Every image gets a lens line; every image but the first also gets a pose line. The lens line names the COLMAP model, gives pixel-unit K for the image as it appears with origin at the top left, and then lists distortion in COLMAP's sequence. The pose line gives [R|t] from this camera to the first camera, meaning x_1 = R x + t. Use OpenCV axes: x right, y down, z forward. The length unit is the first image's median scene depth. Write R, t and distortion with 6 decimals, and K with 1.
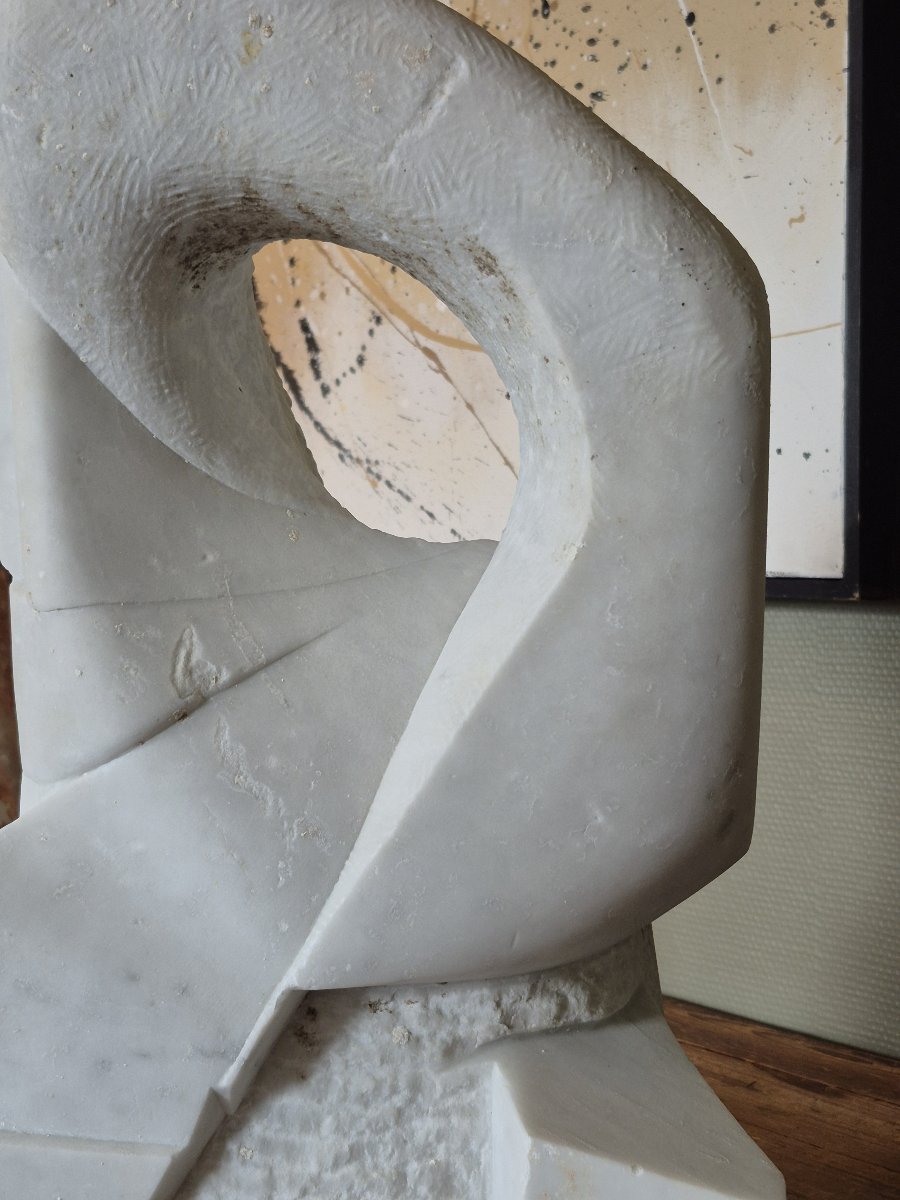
lens RADIAL K [[1680.7, 0, 459.5], [0, 1680.7, 595.7], [0, 0, 1]] dist [0.088423, 0.000000]
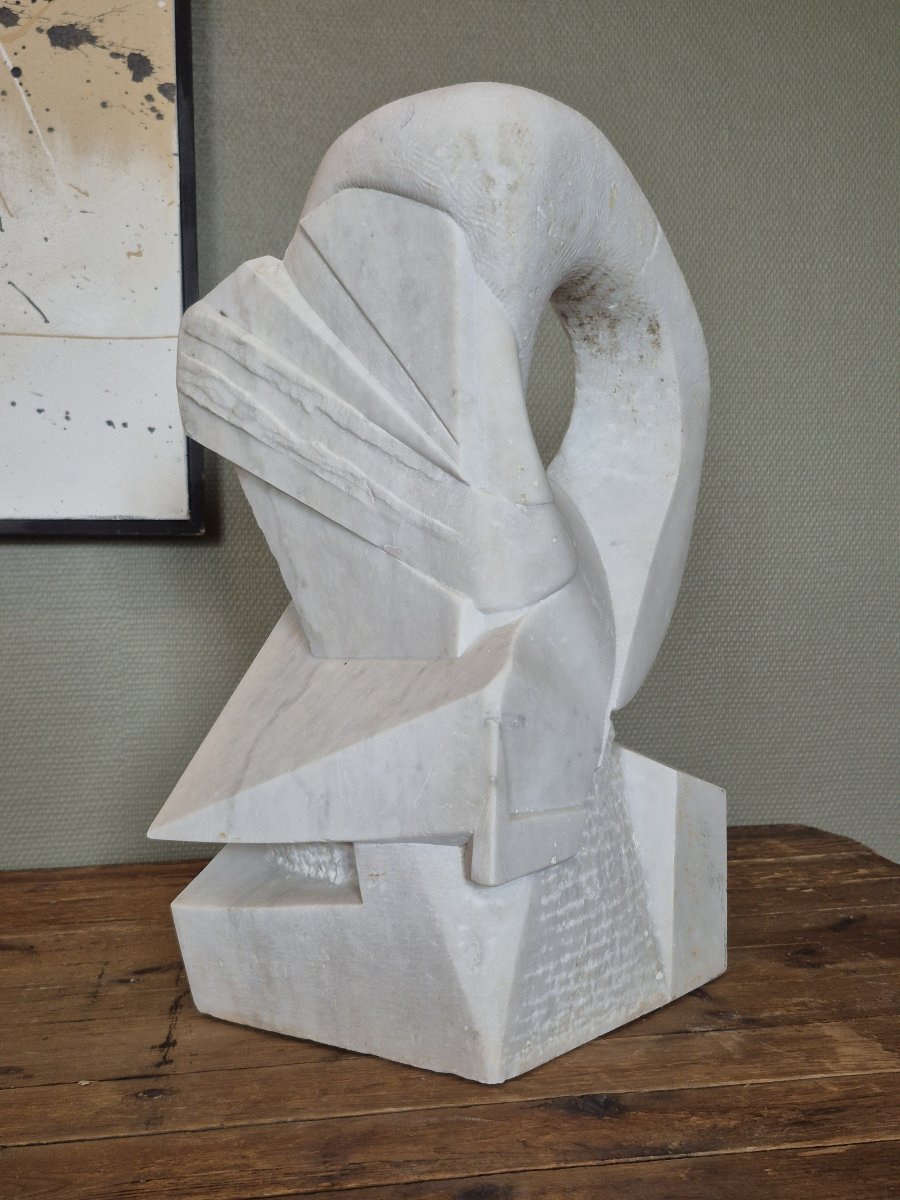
lens RADIAL K [[1680.7, 0, 465.1], [0, 1680.7, 598.2], [0, 0, 1]] dist [0.088423, 0.000000]
pose [[0.485403, -0.033147, 0.873662, -1.626124], [0.030170, 0.999321, 0.021152, 0.060087], [-0.873770, 0.016091, 0.486074, 0.223537]]
